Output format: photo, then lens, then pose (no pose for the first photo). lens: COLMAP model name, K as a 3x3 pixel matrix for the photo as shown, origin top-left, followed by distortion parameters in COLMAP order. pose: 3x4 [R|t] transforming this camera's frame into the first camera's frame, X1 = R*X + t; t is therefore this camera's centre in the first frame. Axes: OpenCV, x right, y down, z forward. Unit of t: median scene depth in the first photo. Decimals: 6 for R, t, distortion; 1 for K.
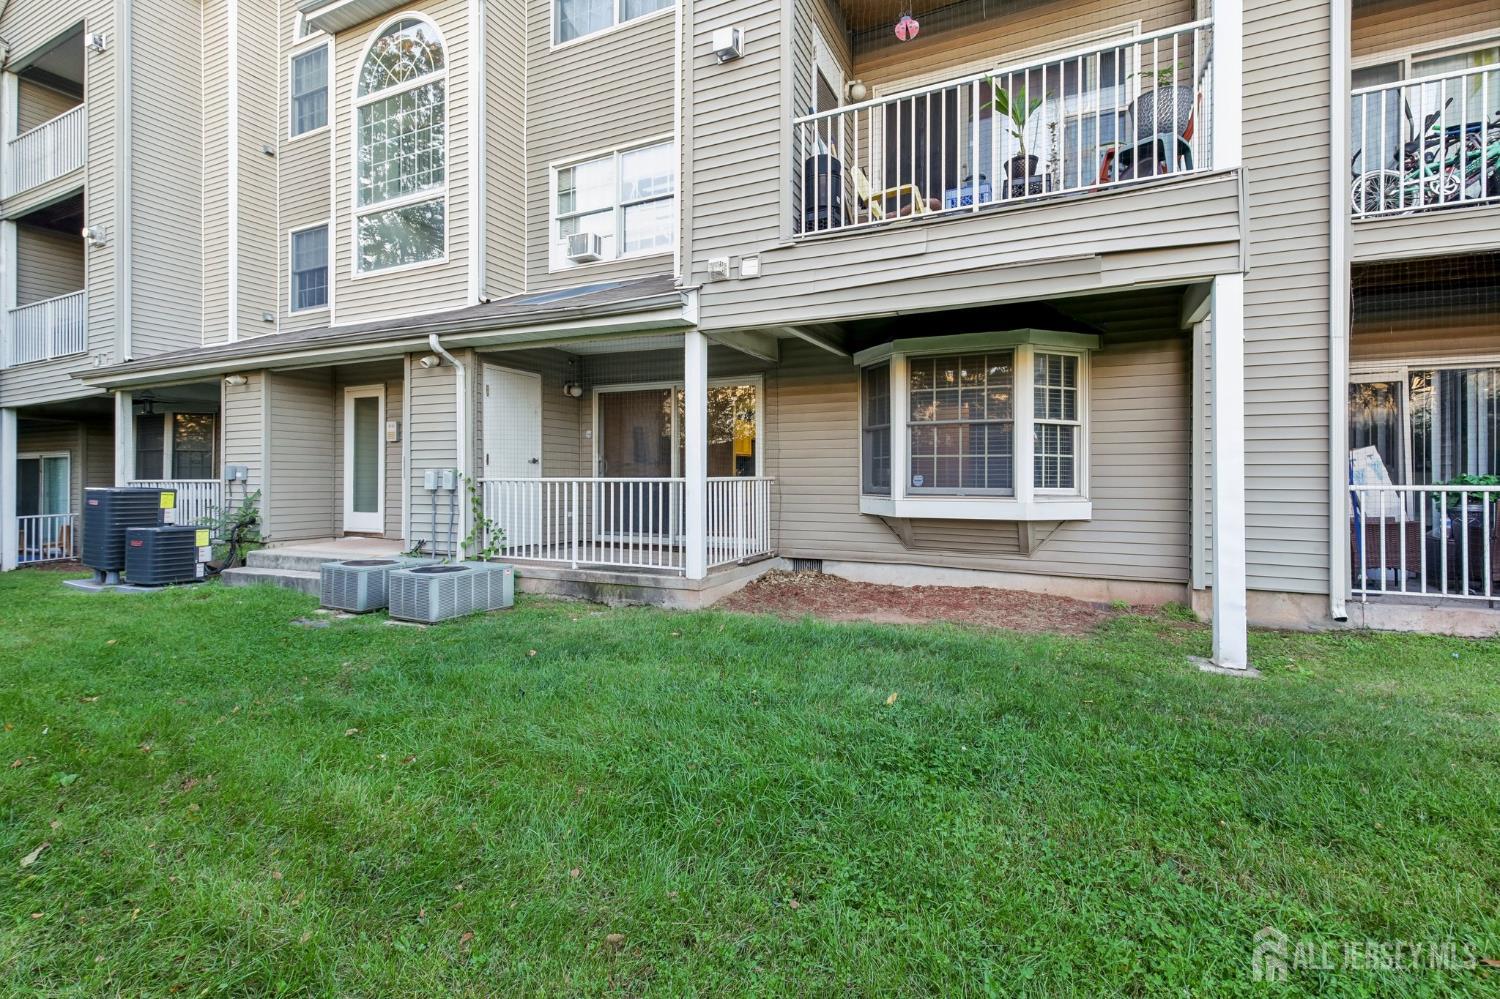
lens RADIAL K [[732.2, 0, 697.0], [0, 732.2, 487.3], [0, 0, 1]] dist [0.003886, 0.000495]
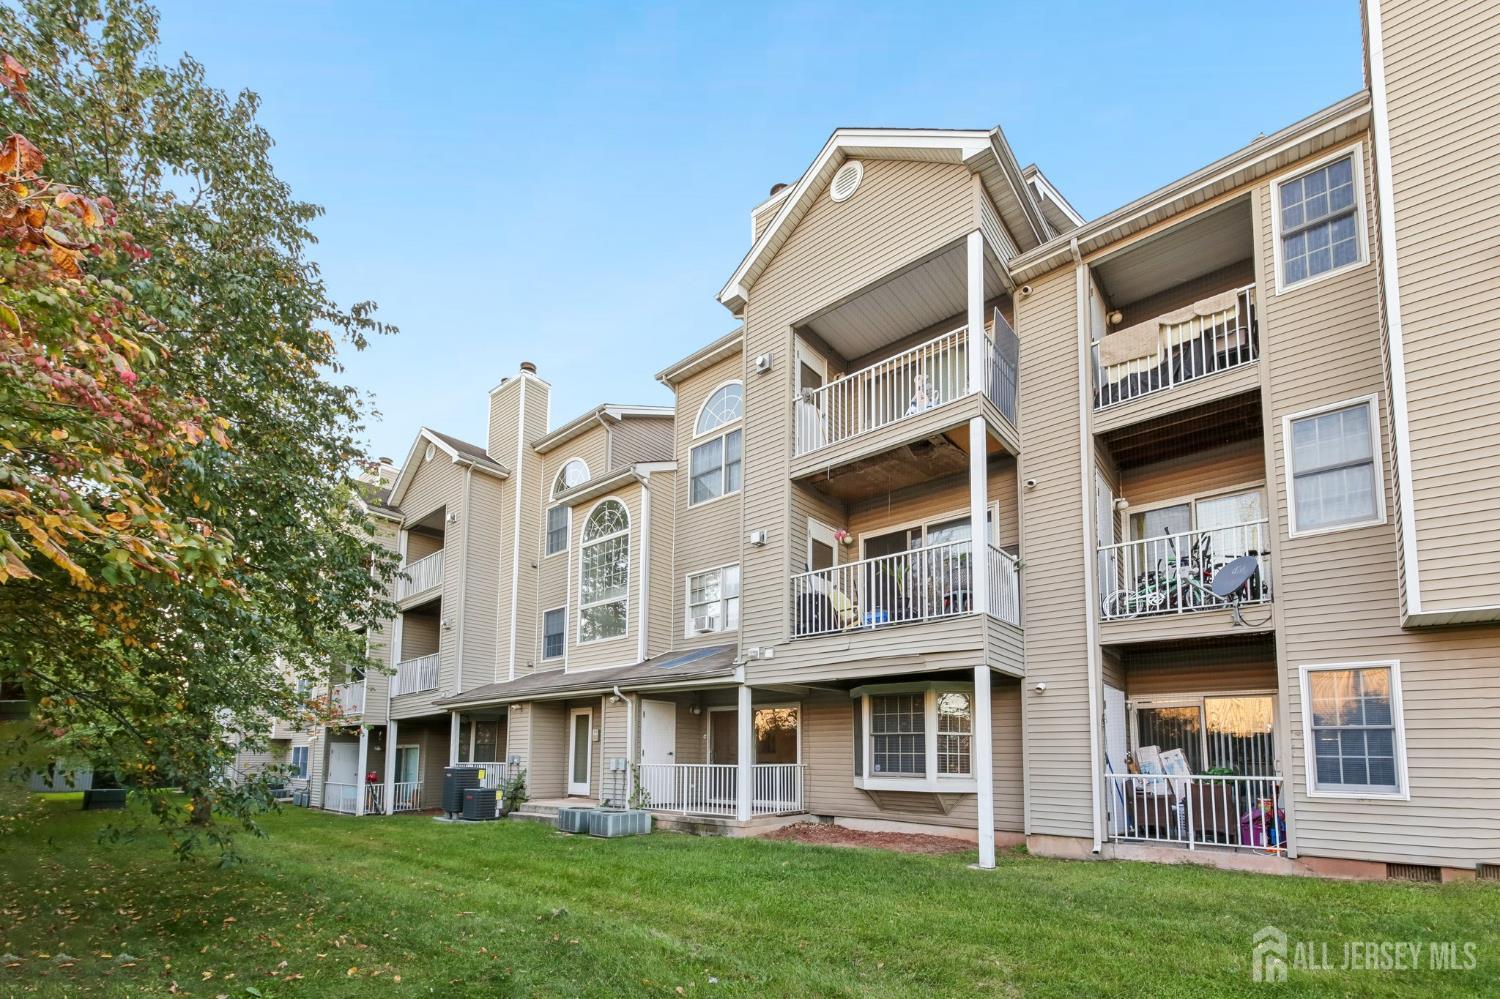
lens RADIAL K [[1532.7, 0, 750.0], [0, 1532.7, 499.5], [0, 0, 1]] dist [0.009051, 0.002869]
pose [[0.950411, -0.043323, -0.307966, 1.125407], [-0.009872, 0.985549, -0.169105, -0.017845], [0.310841, 0.163760, 0.936248, -2.490415]]
